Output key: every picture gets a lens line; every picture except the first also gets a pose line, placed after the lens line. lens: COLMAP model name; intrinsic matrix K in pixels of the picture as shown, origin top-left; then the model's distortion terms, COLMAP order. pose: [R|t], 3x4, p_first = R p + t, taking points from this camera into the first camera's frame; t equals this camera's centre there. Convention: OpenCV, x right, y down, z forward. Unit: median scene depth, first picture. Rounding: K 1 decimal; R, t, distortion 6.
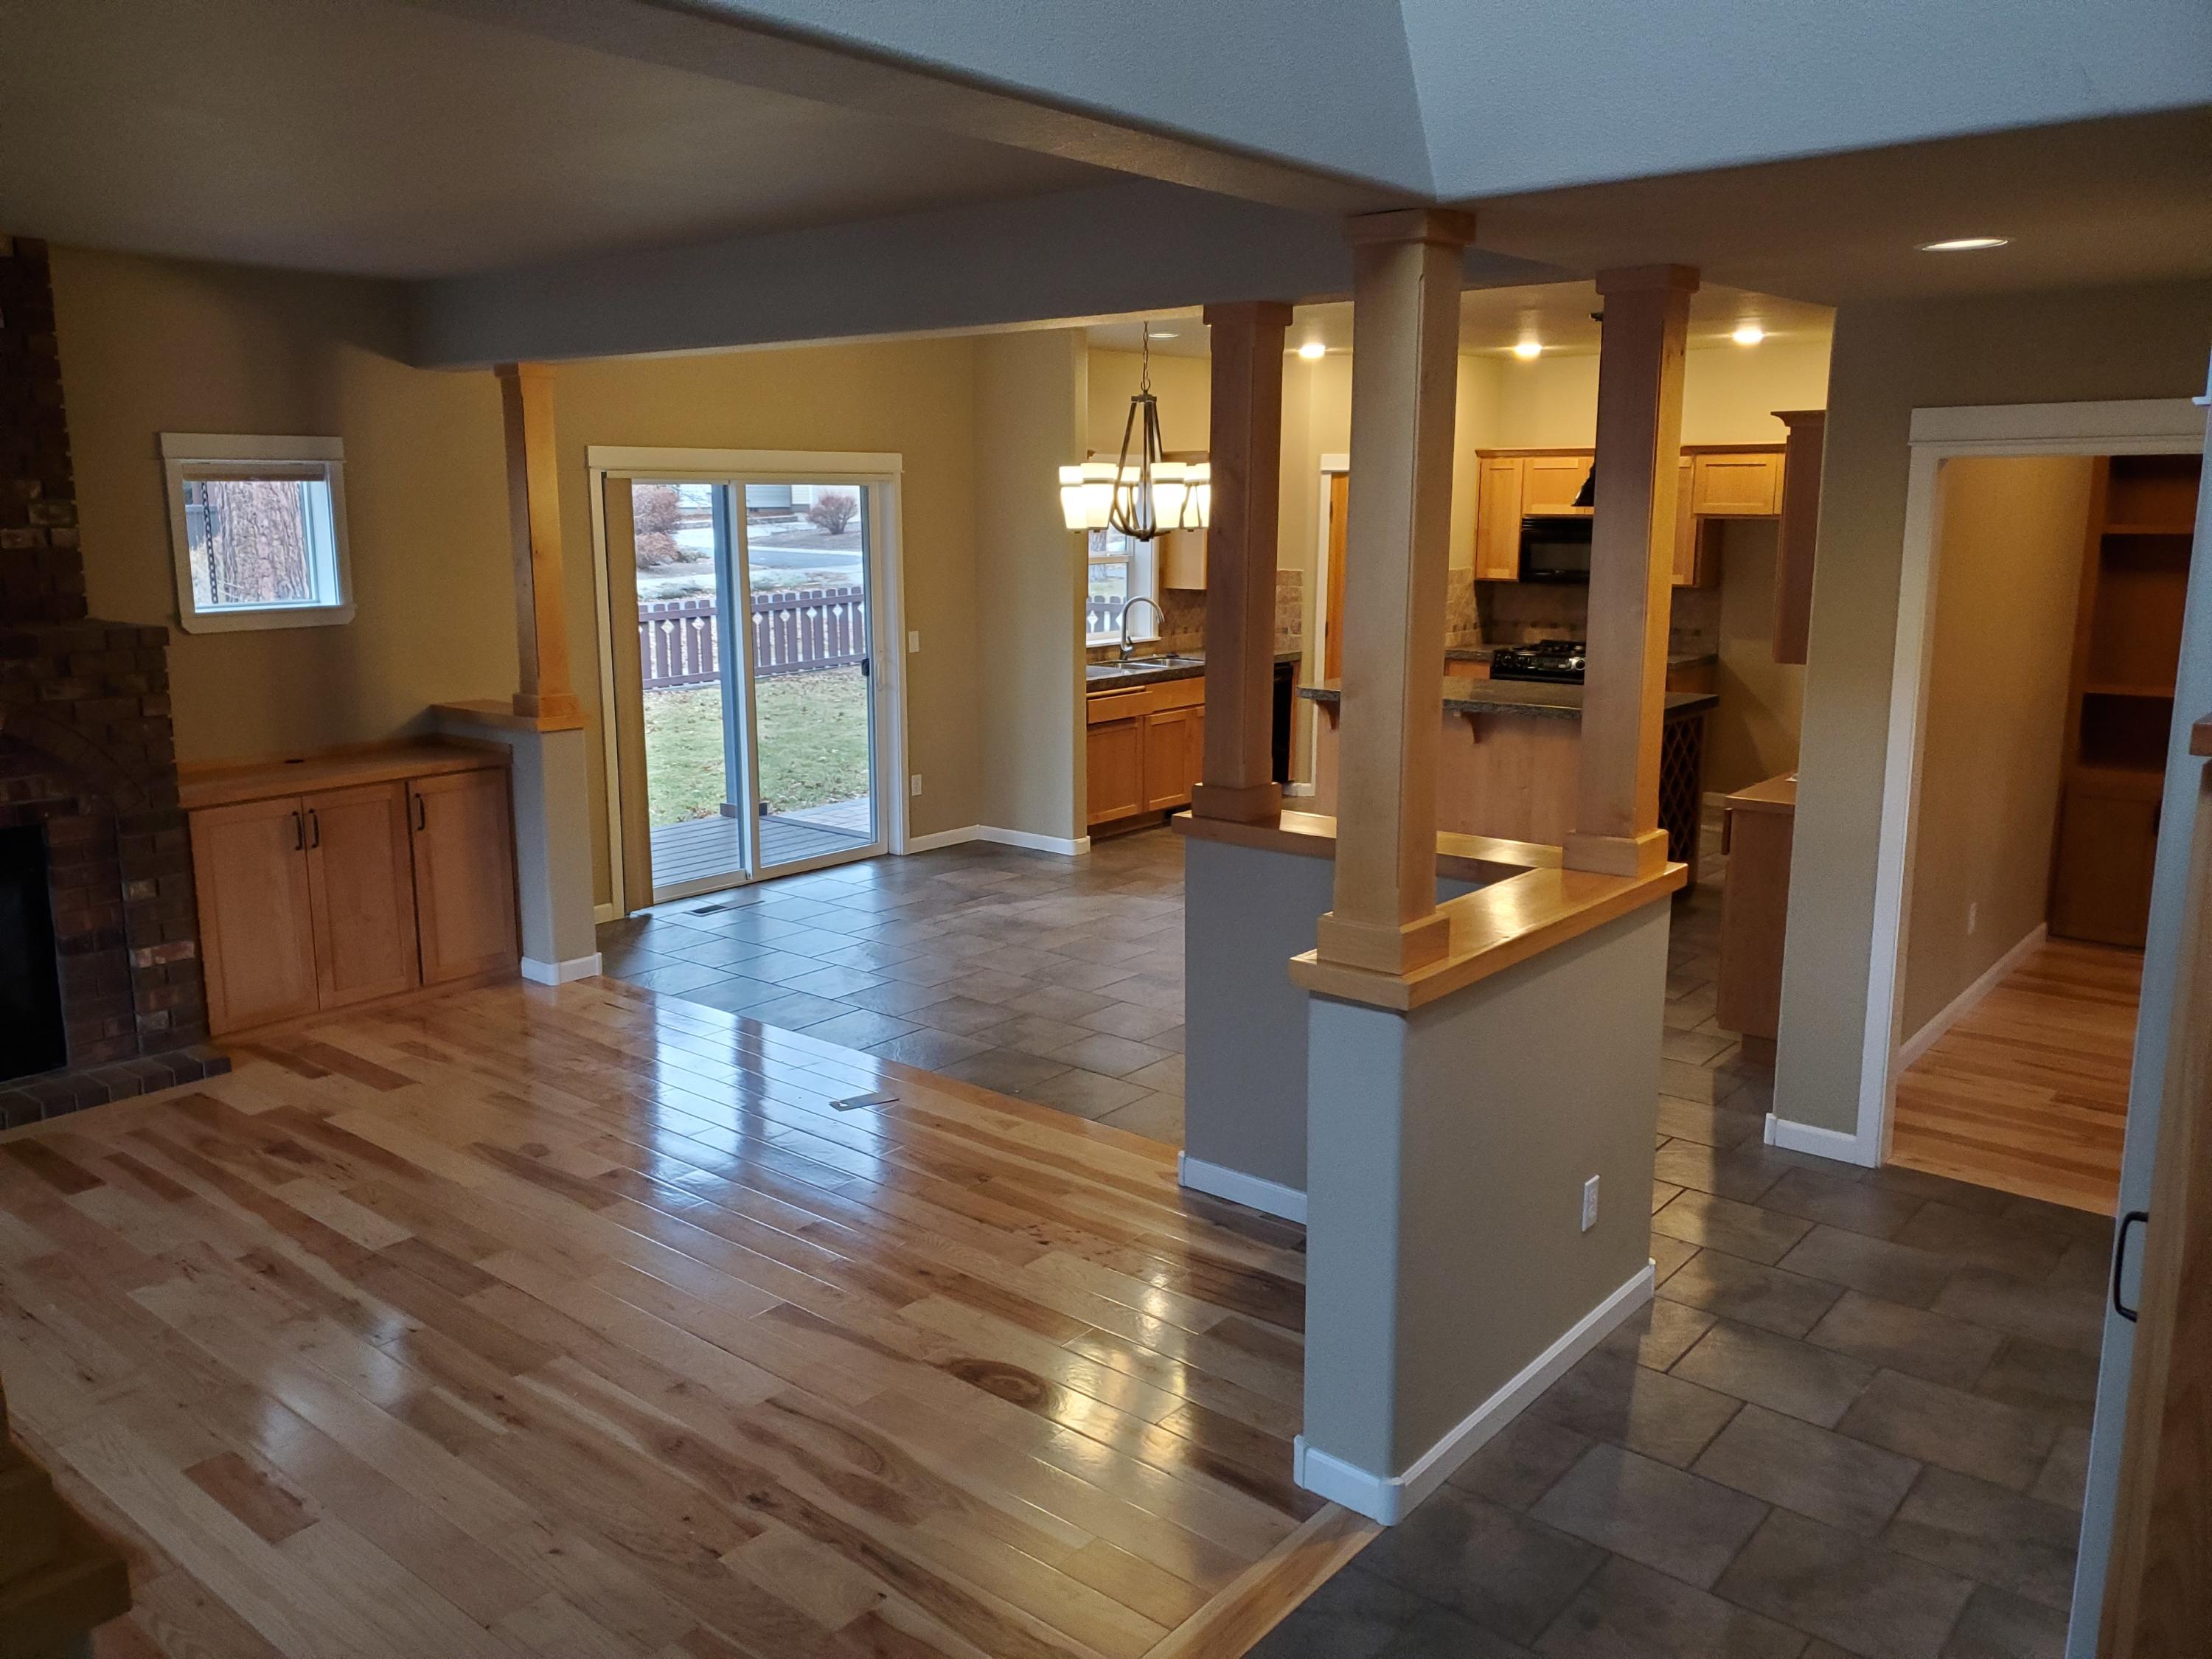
lens RADIAL K [[1685.1, 0, 1081.7], [0, 1685.1, 792.2], [0, 0, 1]] dist [0.032891, 0.001560]
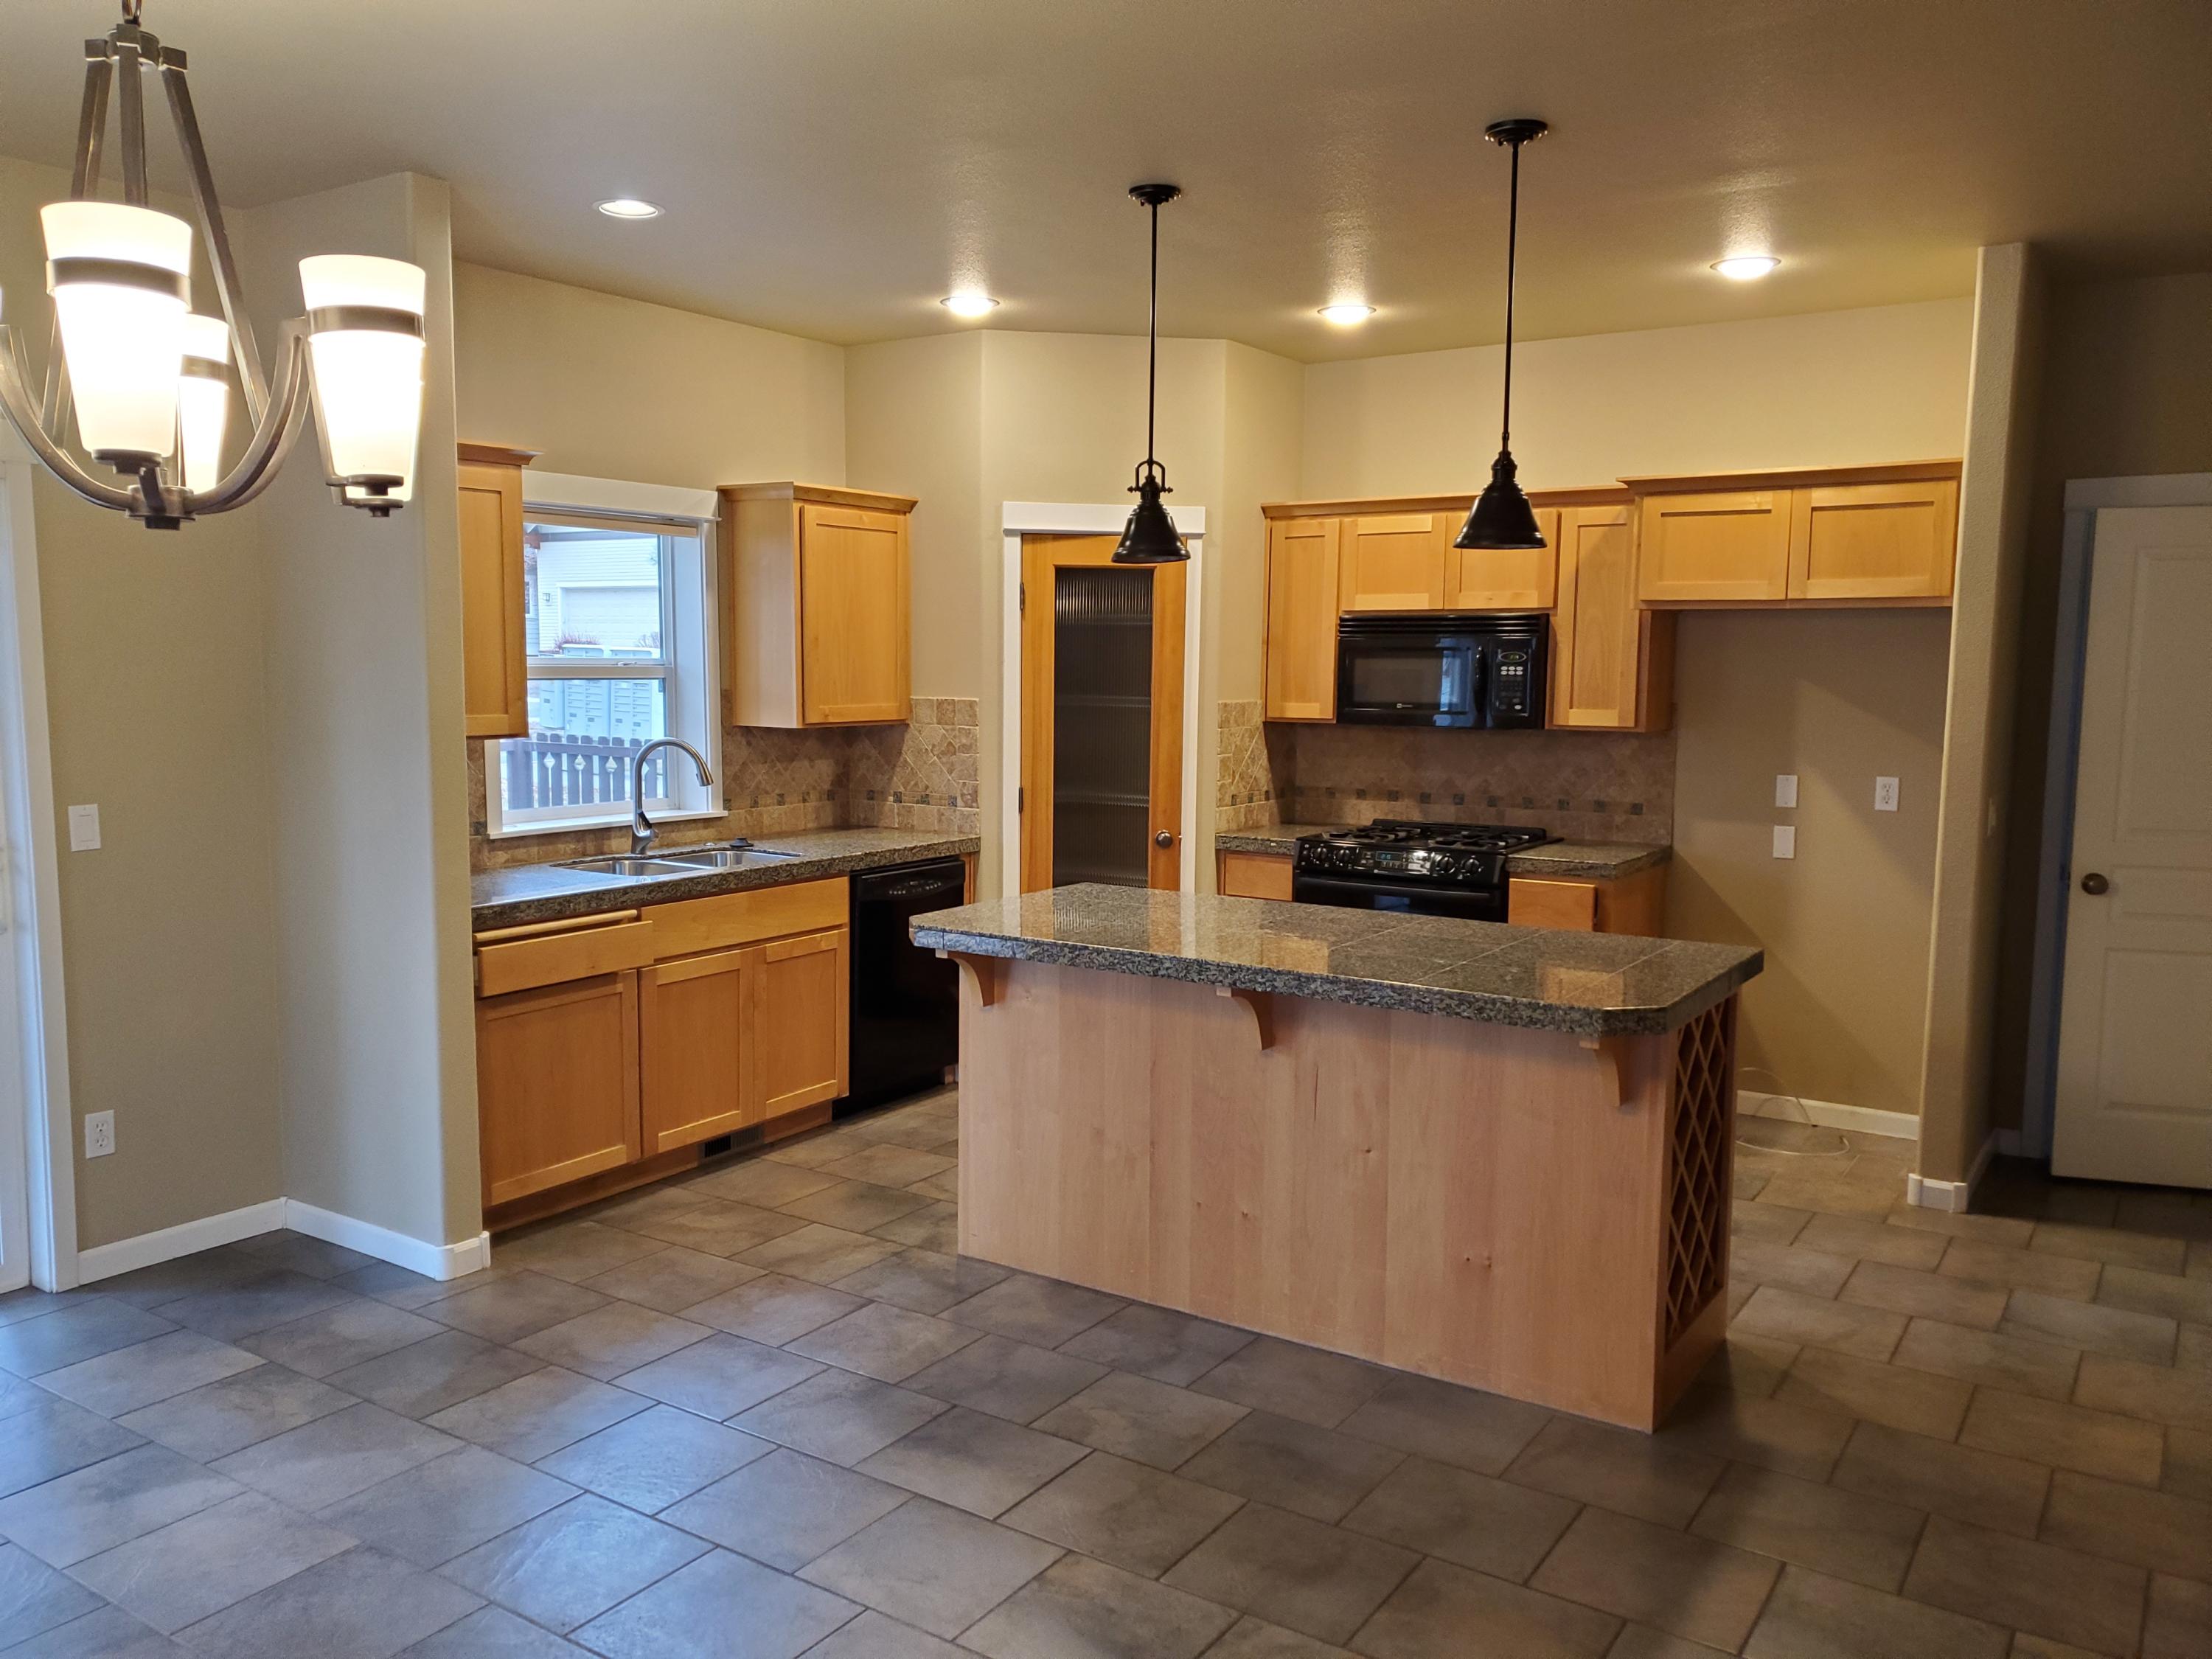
lens RADIAL K [[1766.9, 0, 1106.0], [0, 1766.9, 829.5], [0, 0, 1]] dist [0.024117, -0.001625]
pose [[0.991215, 0.001240, 0.132252, 0.162790], [0.008381, 0.997357, -0.072171, -0.072381], [-0.131992, 0.072645, 0.988585, 0.674472]]
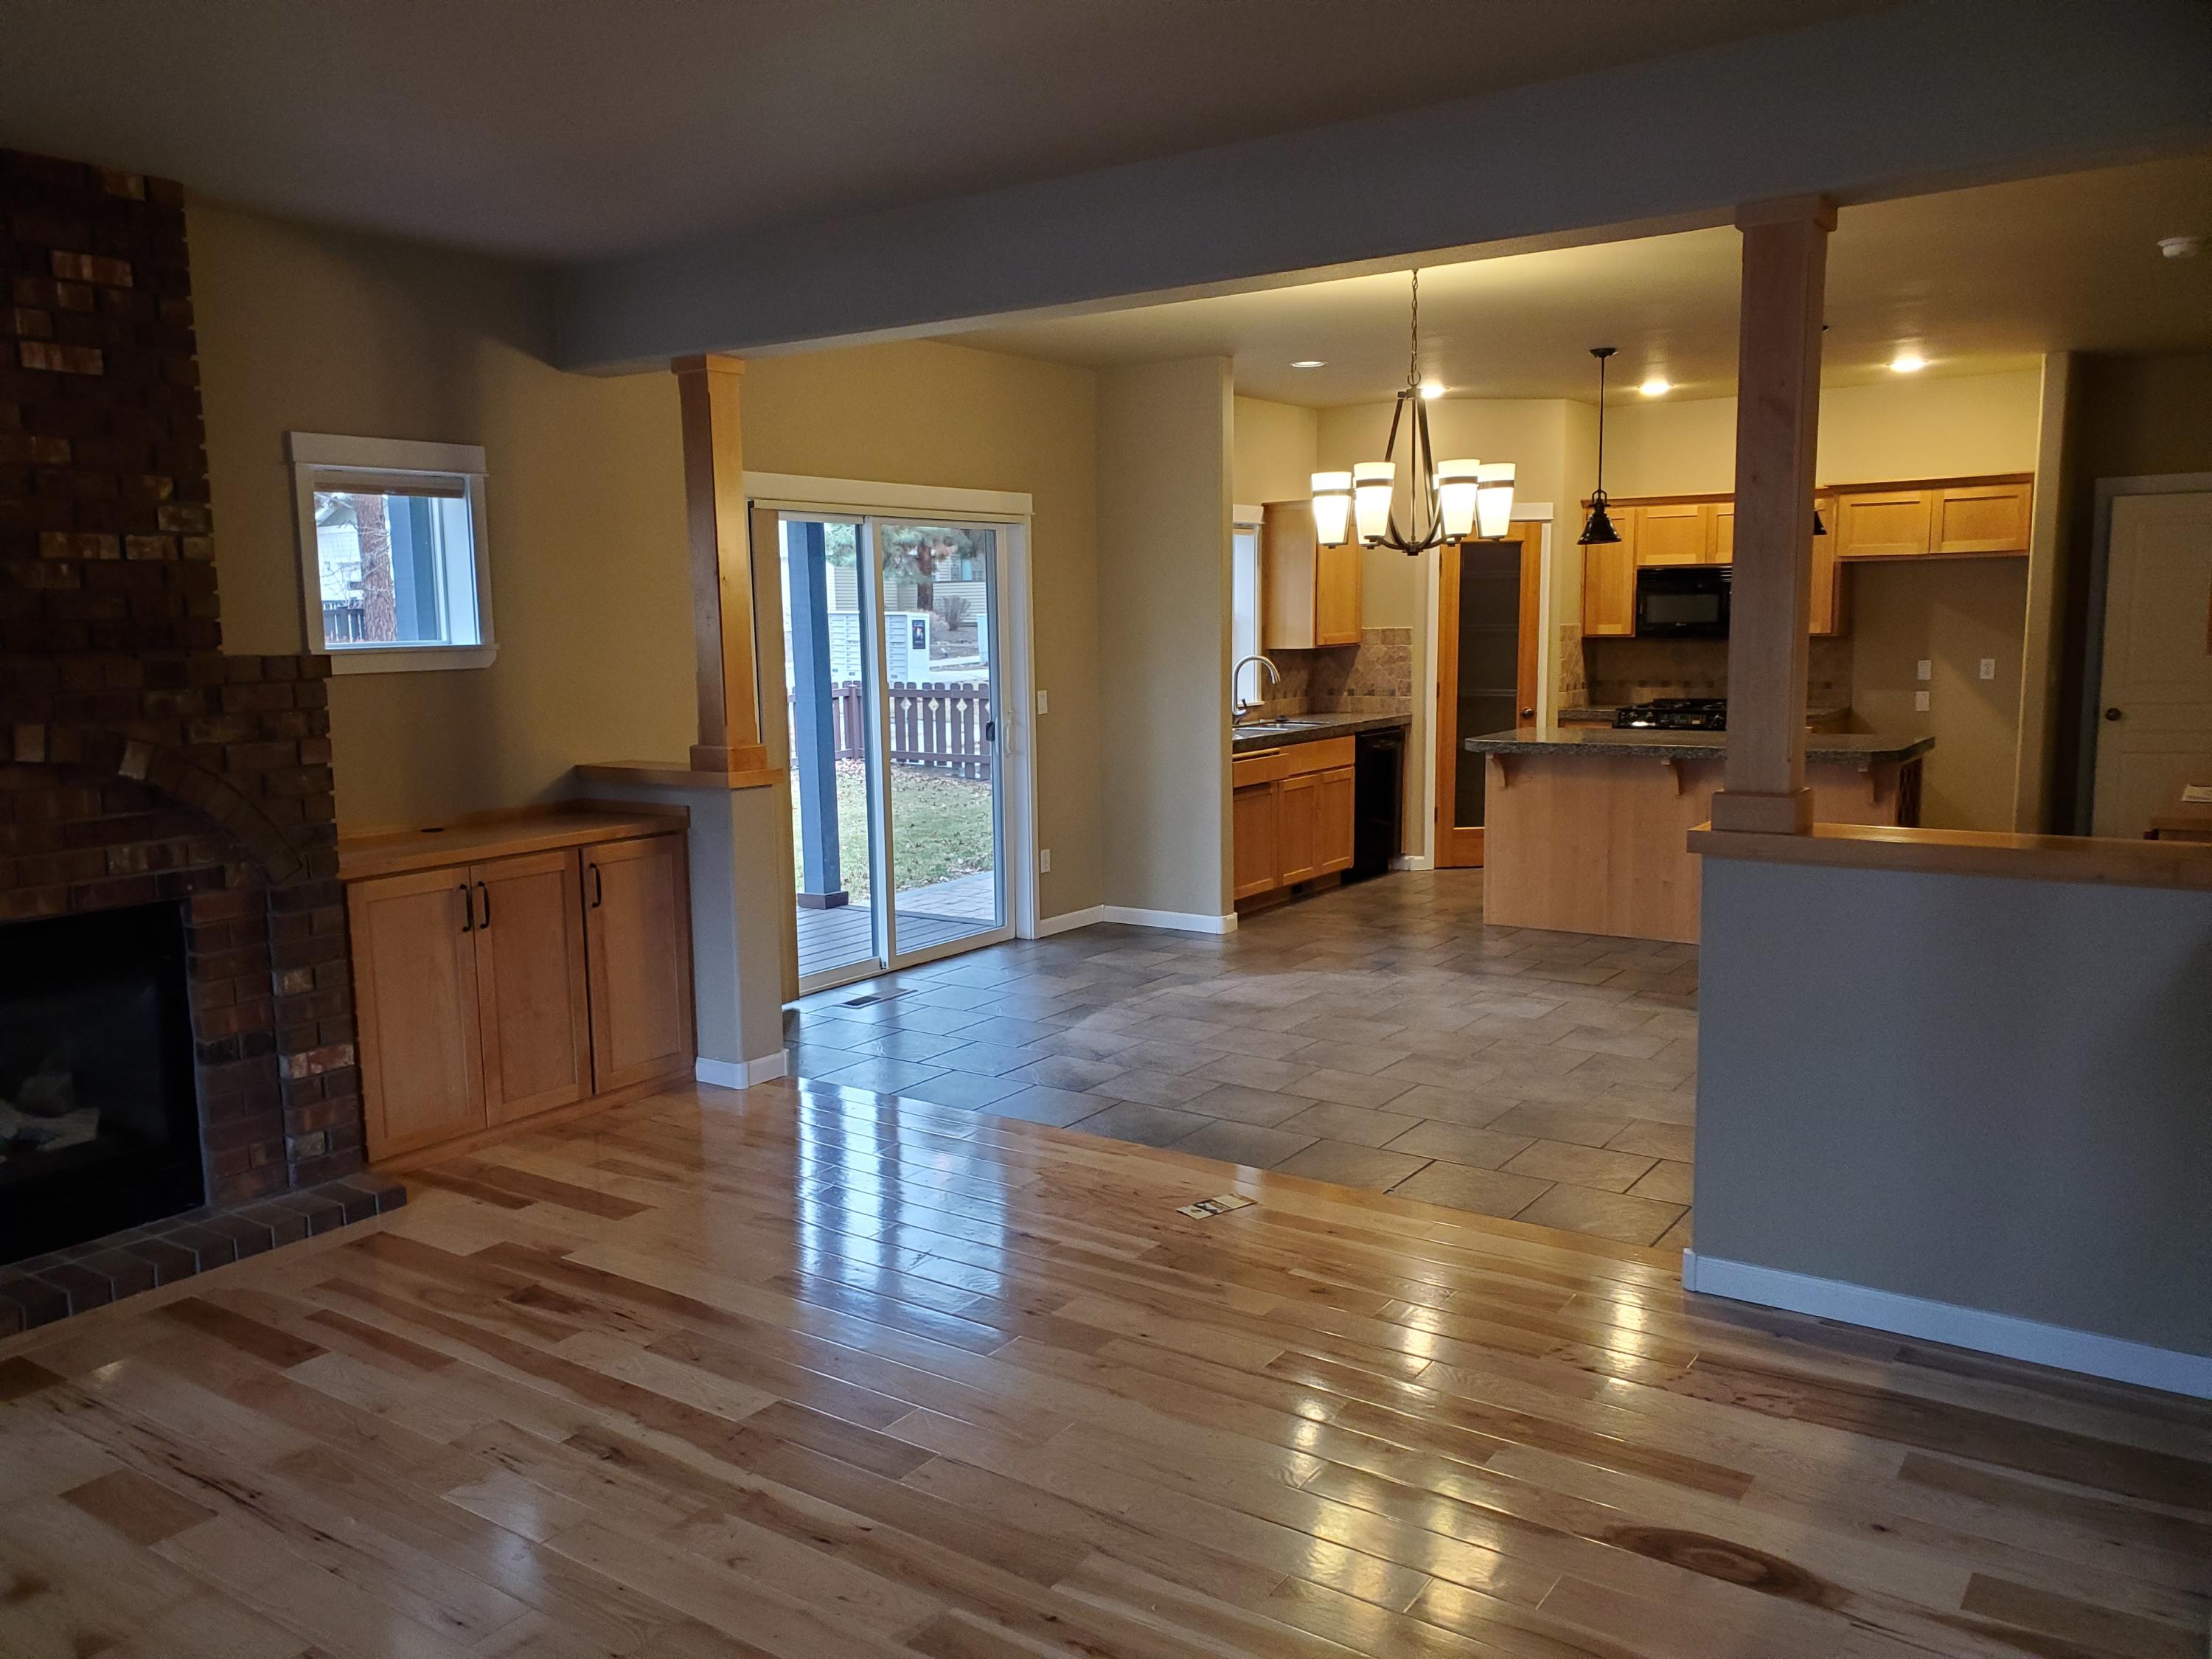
lens RADIAL K [[1690.8, 0, 1106.0], [0, 1690.8, 829.5], [0, 0, 1]] dist [0.012455, 0.000060]
pose [[0.995425, -0.023957, 0.092490, -0.213882], [0.028062, 0.998666, -0.043337, 0.027400], [-0.091328, 0.045734, 0.994770, 0.143665]]
